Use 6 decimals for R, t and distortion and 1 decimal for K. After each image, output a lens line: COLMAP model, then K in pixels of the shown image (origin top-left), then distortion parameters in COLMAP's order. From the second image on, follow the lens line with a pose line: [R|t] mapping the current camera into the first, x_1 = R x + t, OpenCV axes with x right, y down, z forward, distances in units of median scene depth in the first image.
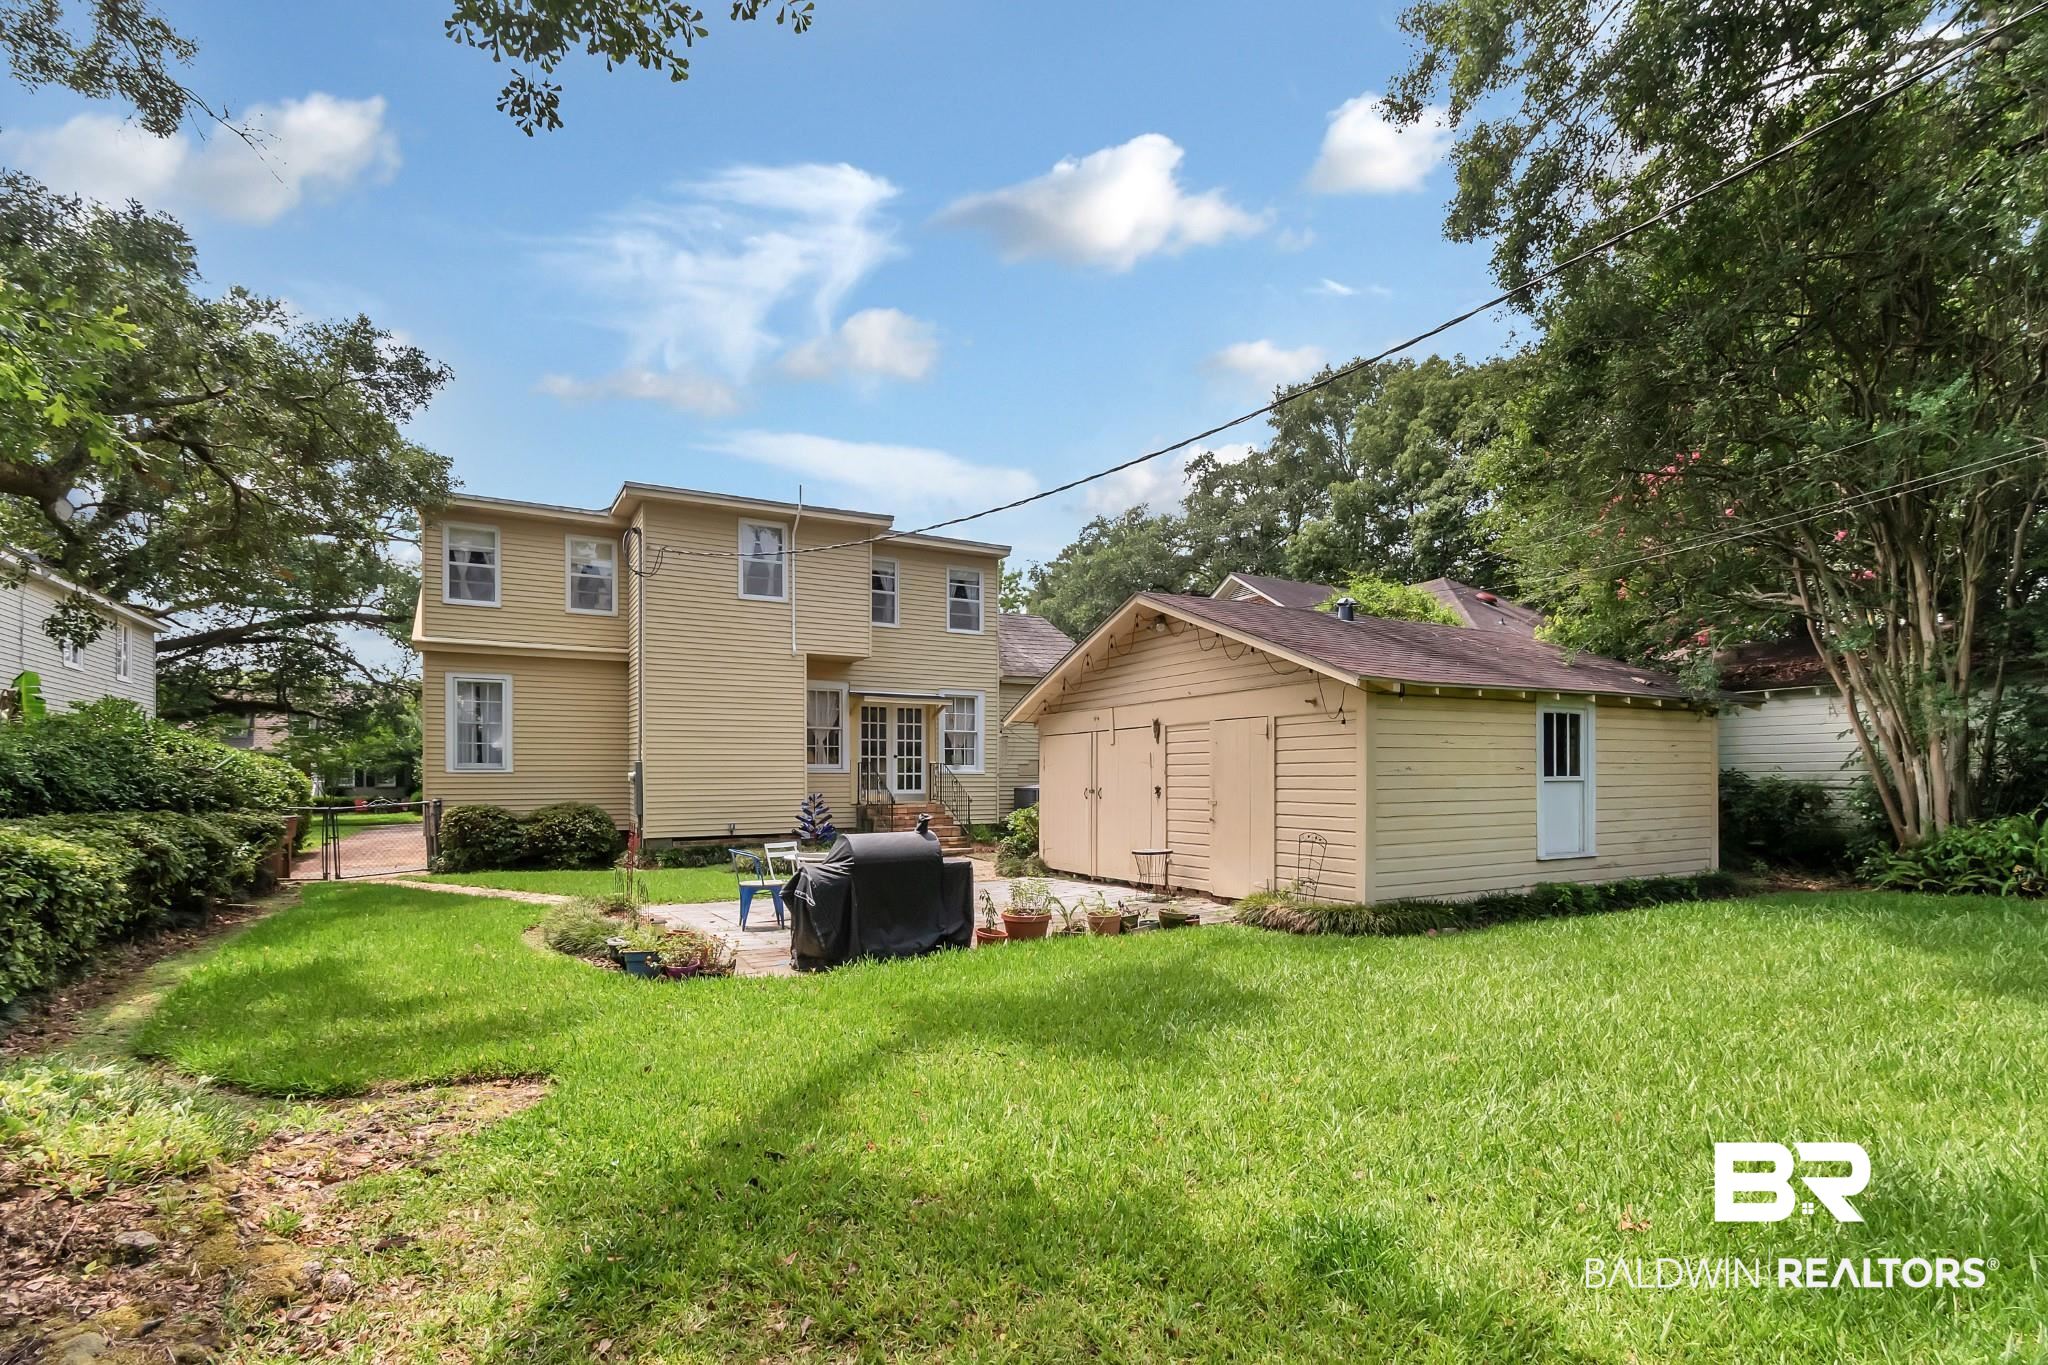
lens RADIAL K [[927.9, 0, 1022.8], [0, 927.9, 778.4], [0, 0, 1]] dist [0.000371, 0.000152]
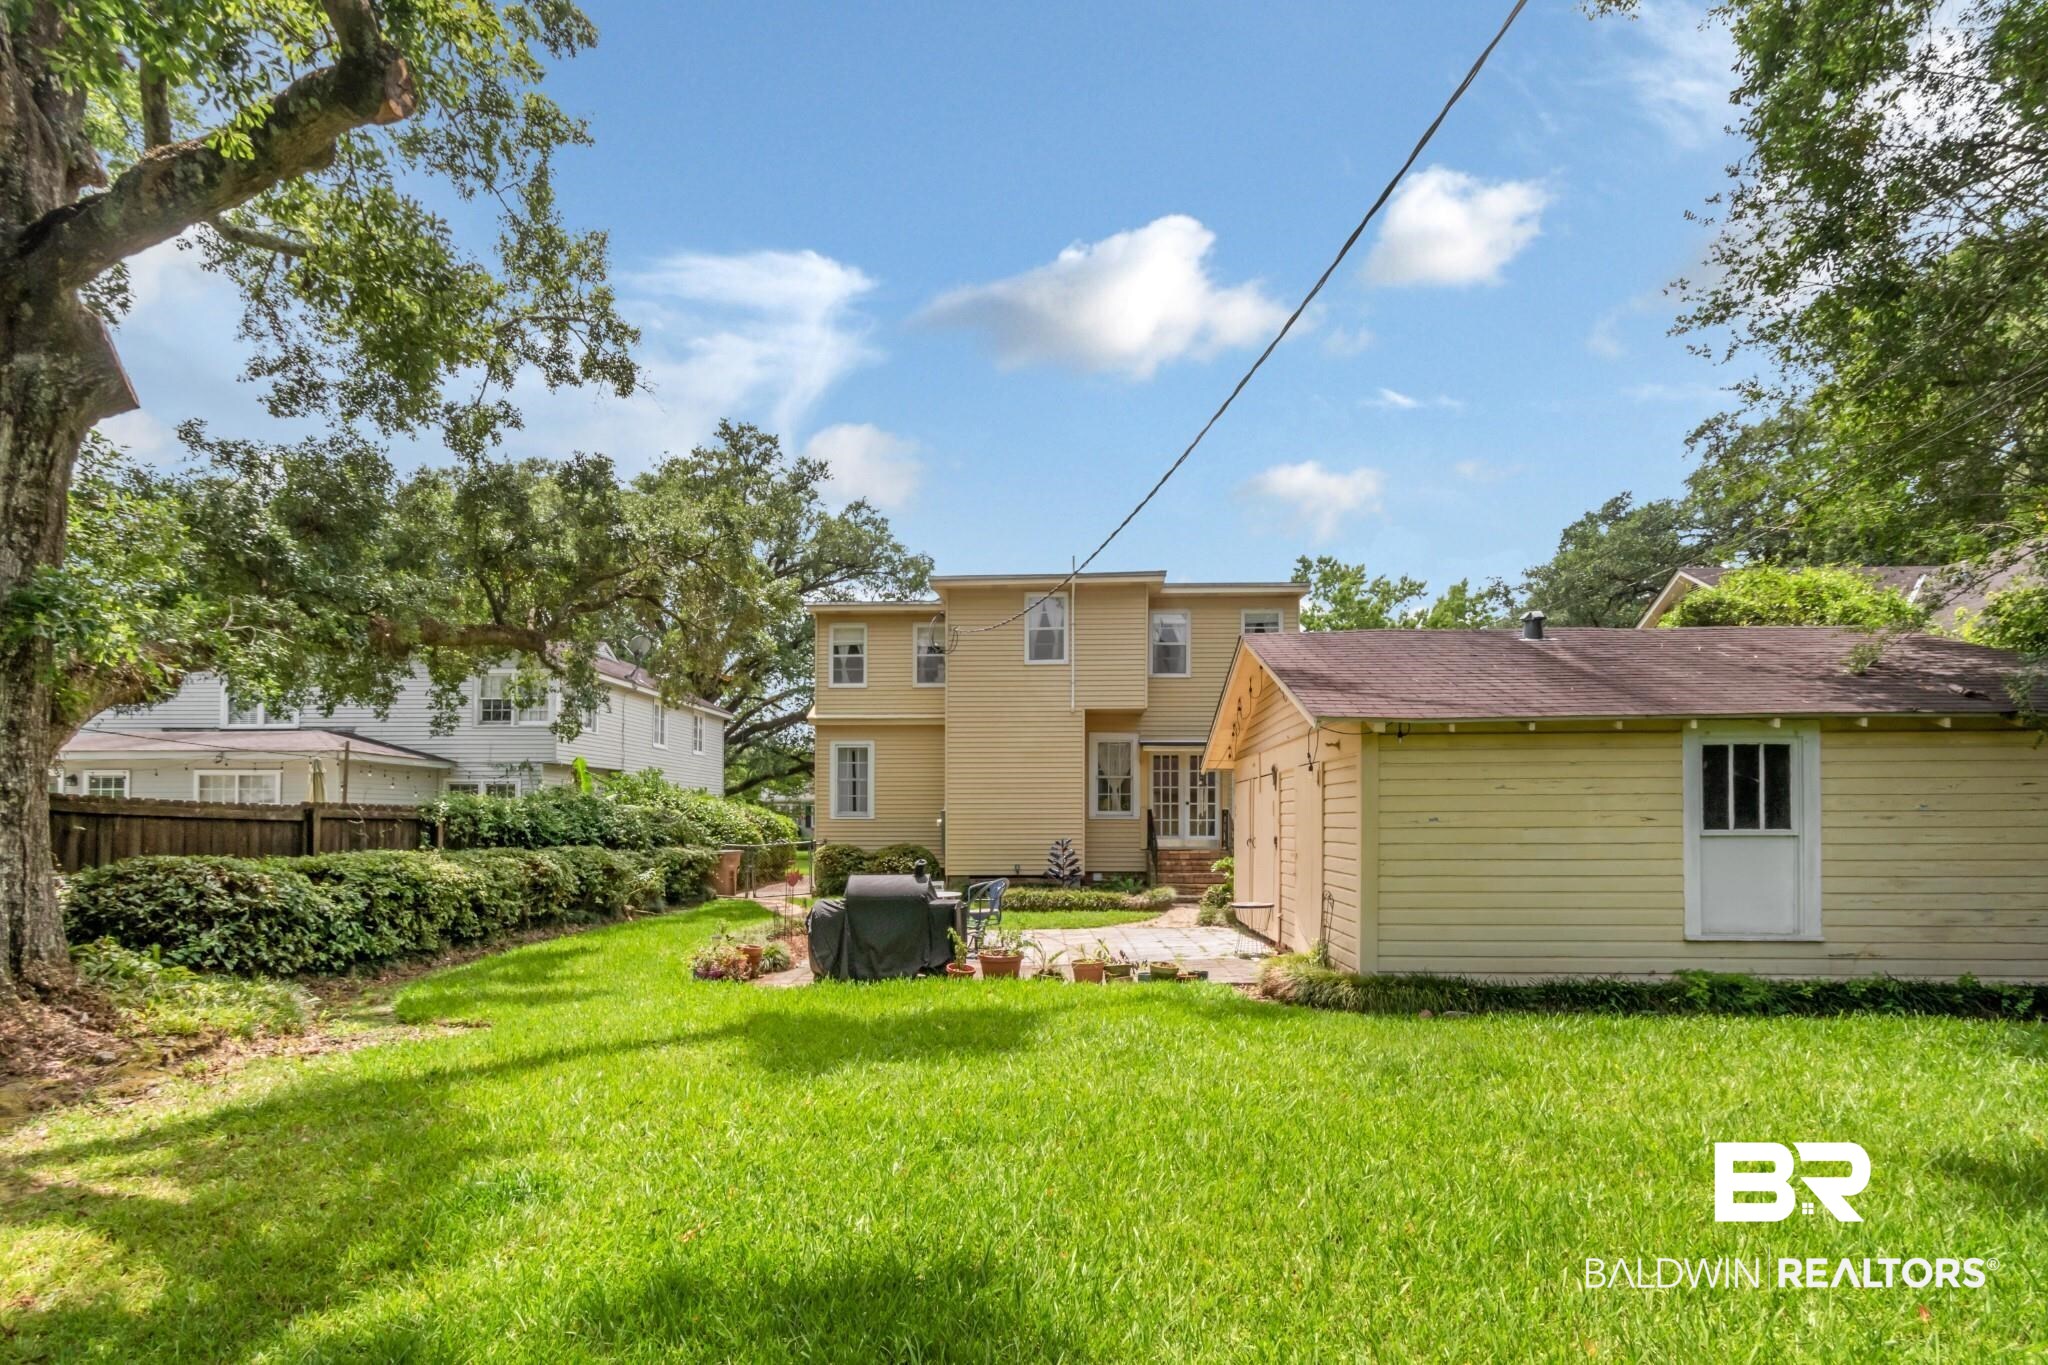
lens RADIAL K [[920.2, 0, 1022.3], [0, 920.2, 826.8], [0, 0, 1]] dist [0.003215, 0.000411]
pose [[0.858072, 0.004928, -0.513506, 0.264924], [-0.001766, 0.999976, 0.006646, -0.004680], [0.513527, -0.004796, 0.858060, 0.040154]]
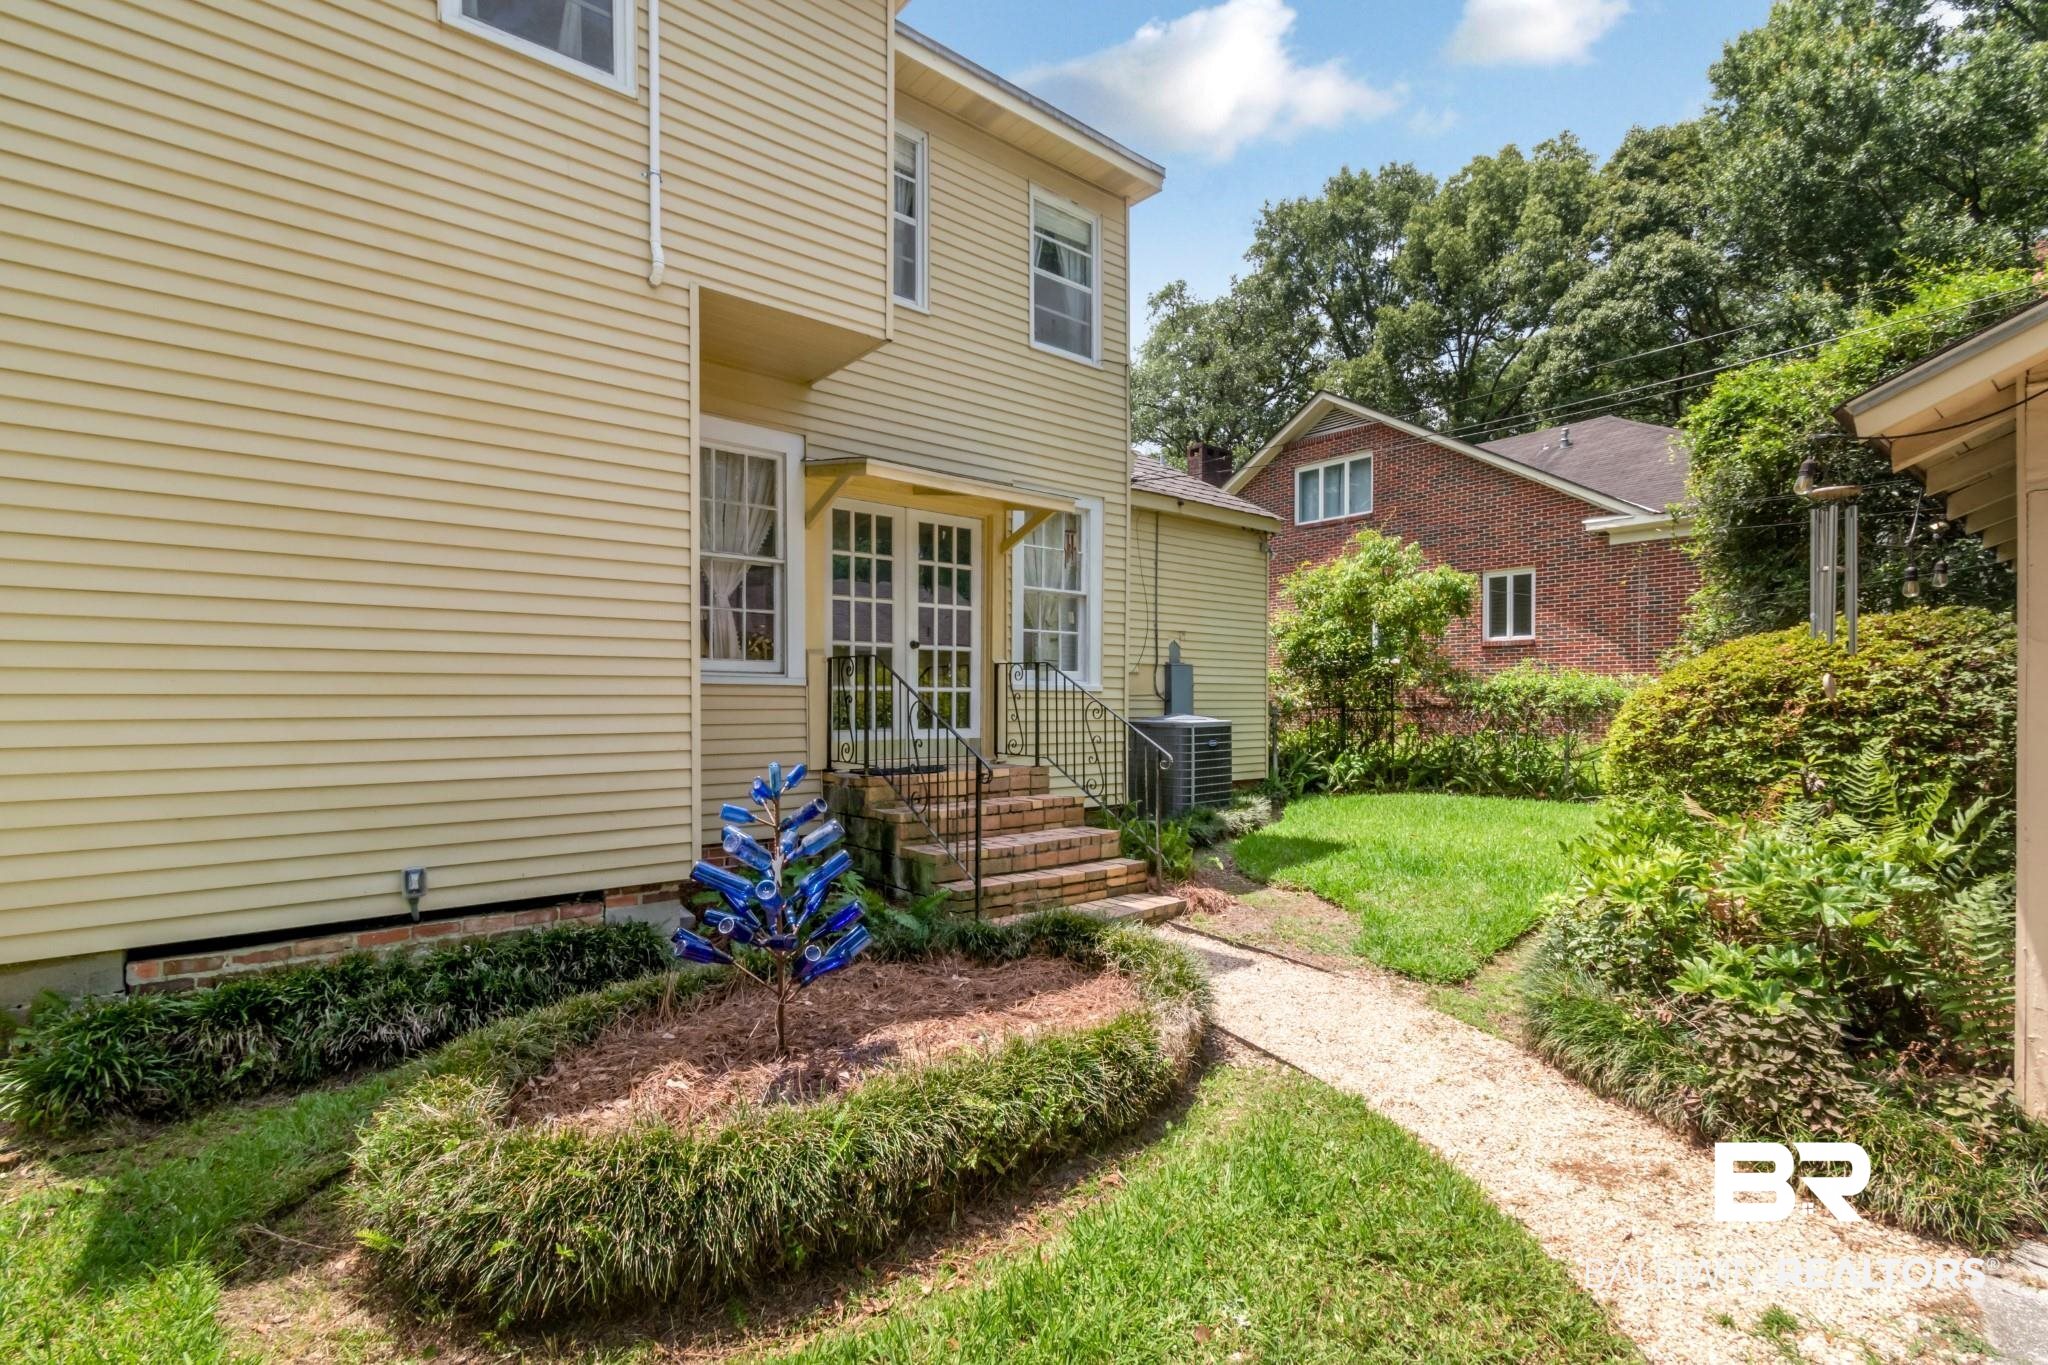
lens RADIAL K [[934.3, 0, 1031.3], [0, 934.3, 710.3], [0, 0, 1]] dist [0.000828, 0.000785]
pose [[0.982182, 0.001796, 0.187923, -0.189172], [-0.003651, 0.999948, 0.009526, -0.000133], [-0.187896, -0.010043, 0.982138, 0.700119]]
